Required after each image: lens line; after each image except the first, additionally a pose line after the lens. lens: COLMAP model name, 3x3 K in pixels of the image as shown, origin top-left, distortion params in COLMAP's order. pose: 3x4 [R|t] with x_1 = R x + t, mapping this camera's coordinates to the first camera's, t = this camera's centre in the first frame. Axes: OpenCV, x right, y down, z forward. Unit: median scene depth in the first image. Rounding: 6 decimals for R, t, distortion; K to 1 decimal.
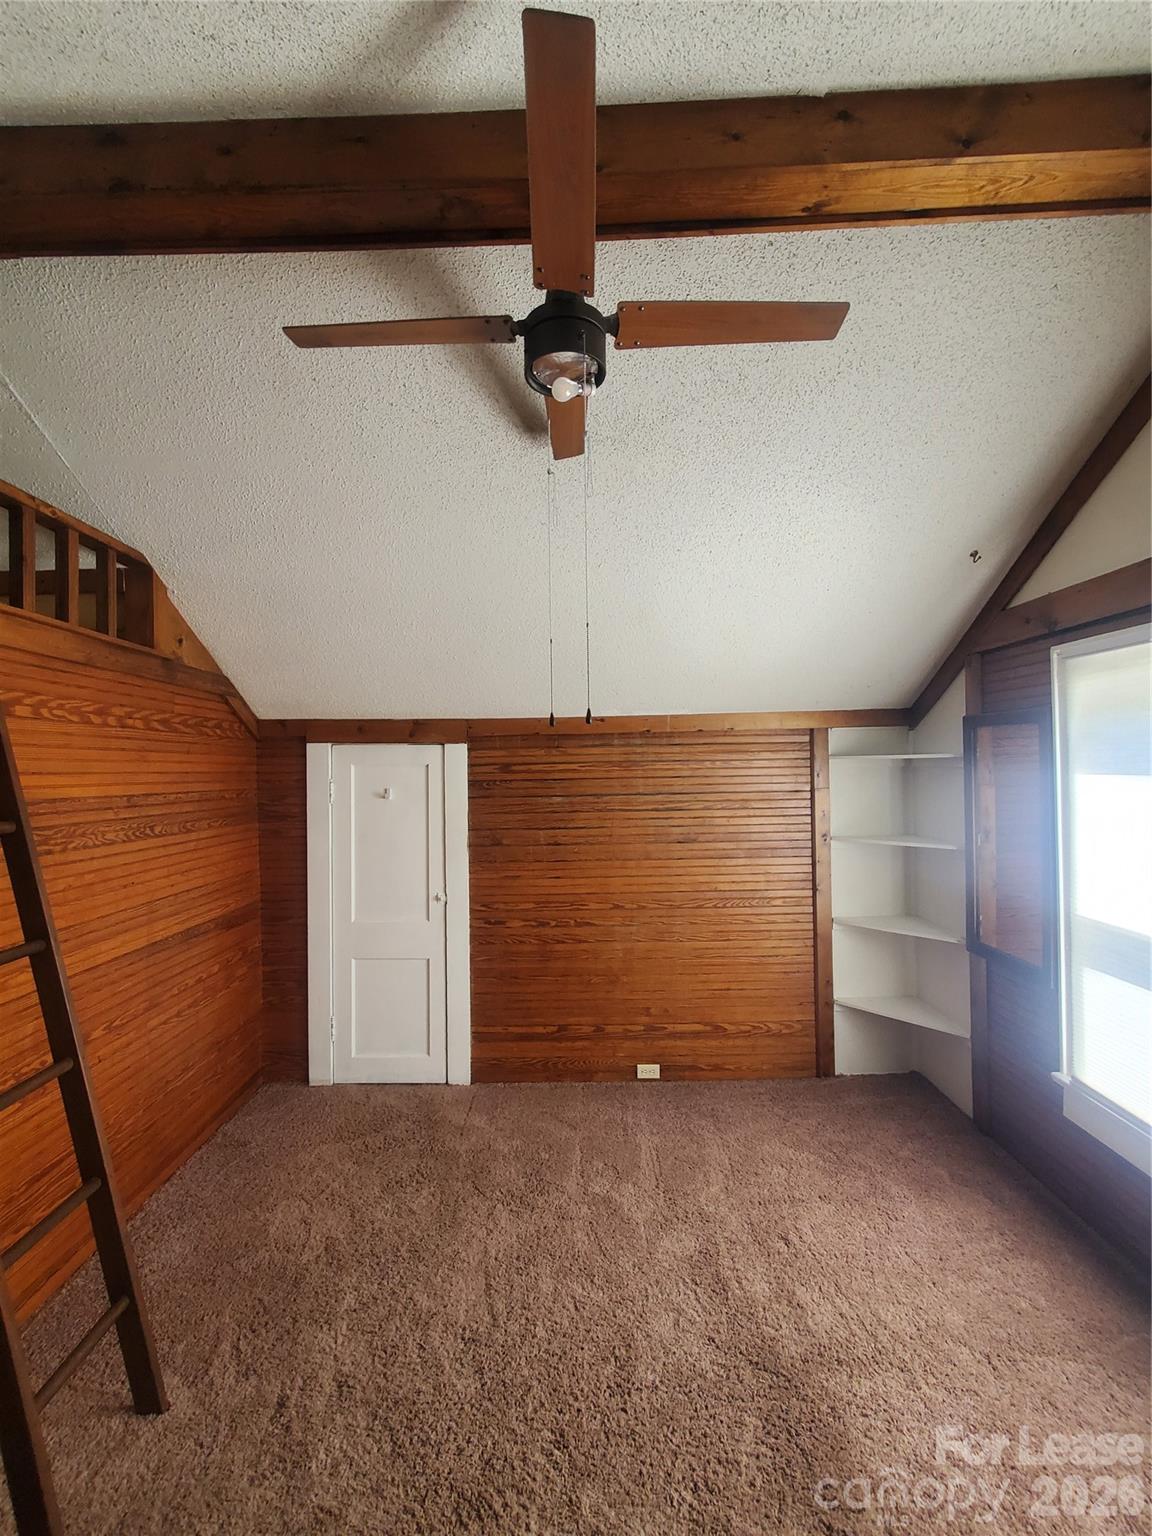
lens RADIAL K [[687.3, 0, 552.9], [0, 687.3, 763.6], [0, 0, 1]] dist [0.002086, 0.001424]
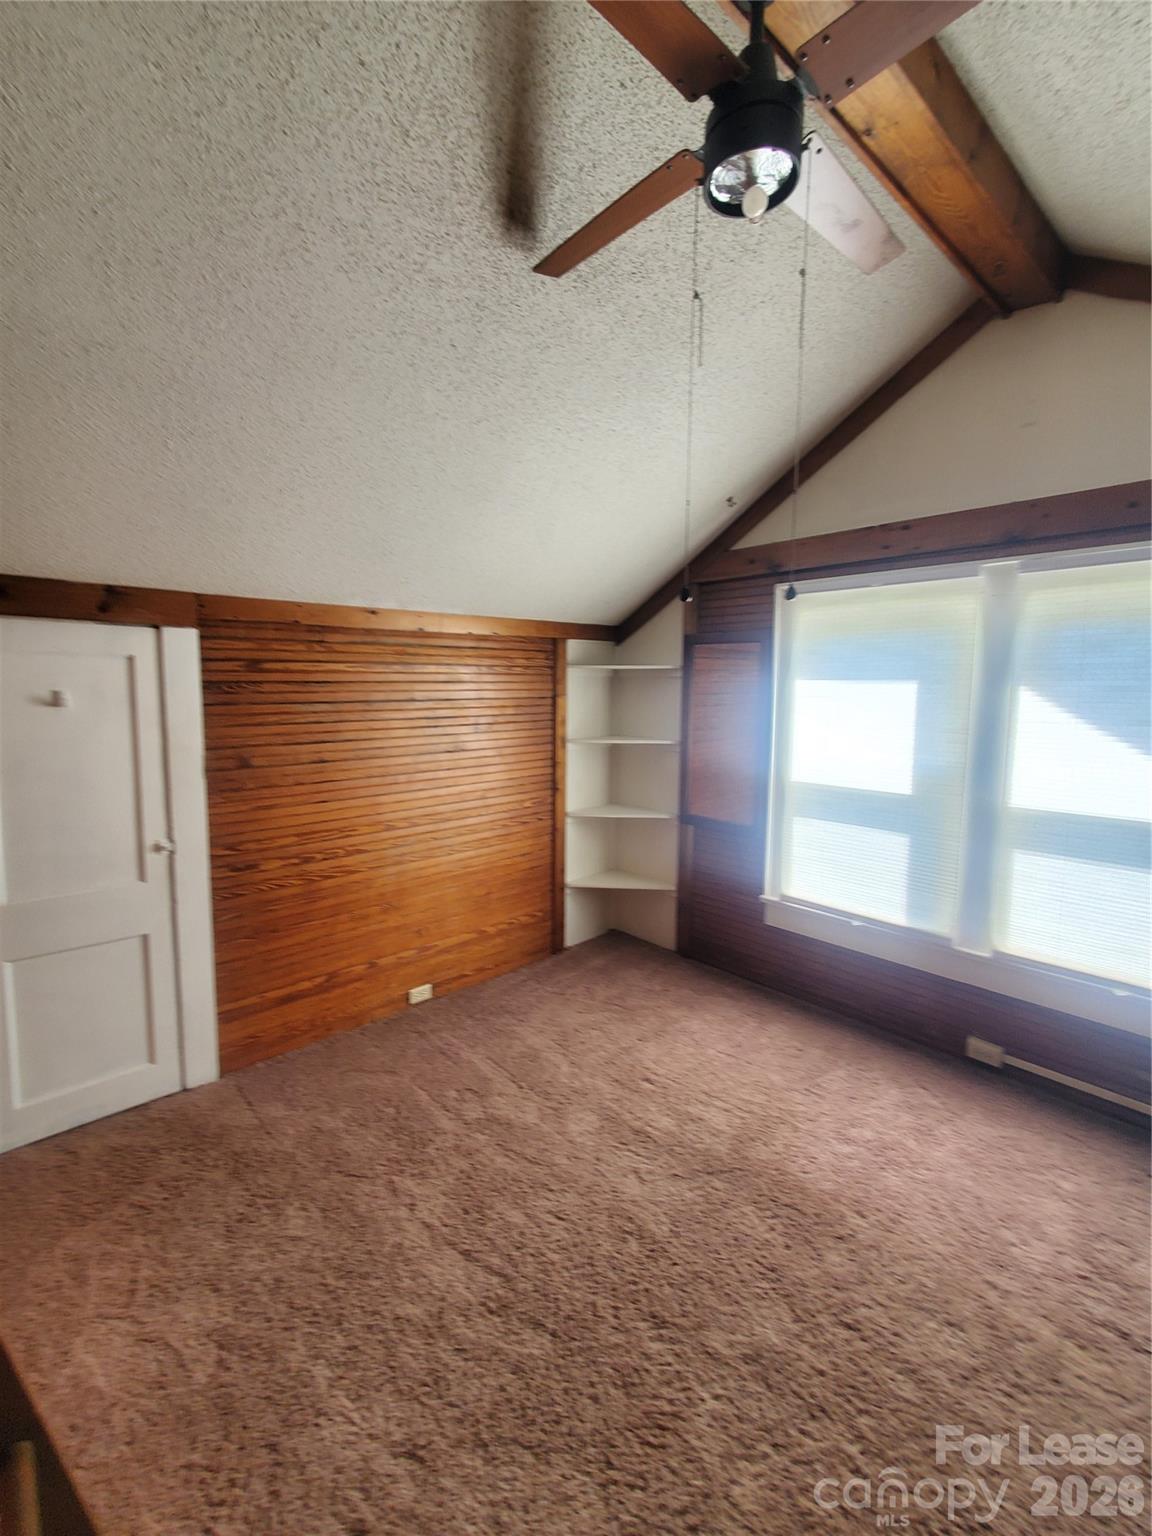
lens RADIAL K [[685.4, 0, 576.1], [0, 685.4, 763.8], [0, 0, 1]] dist [0.000125, 0.003053]
pose [[0.718232, -0.062799, 0.692964, -0.430868], [-0.015398, 0.994240, 0.106062, 0.035806], [-0.695633, -0.086848, 0.713128, 0.258133]]
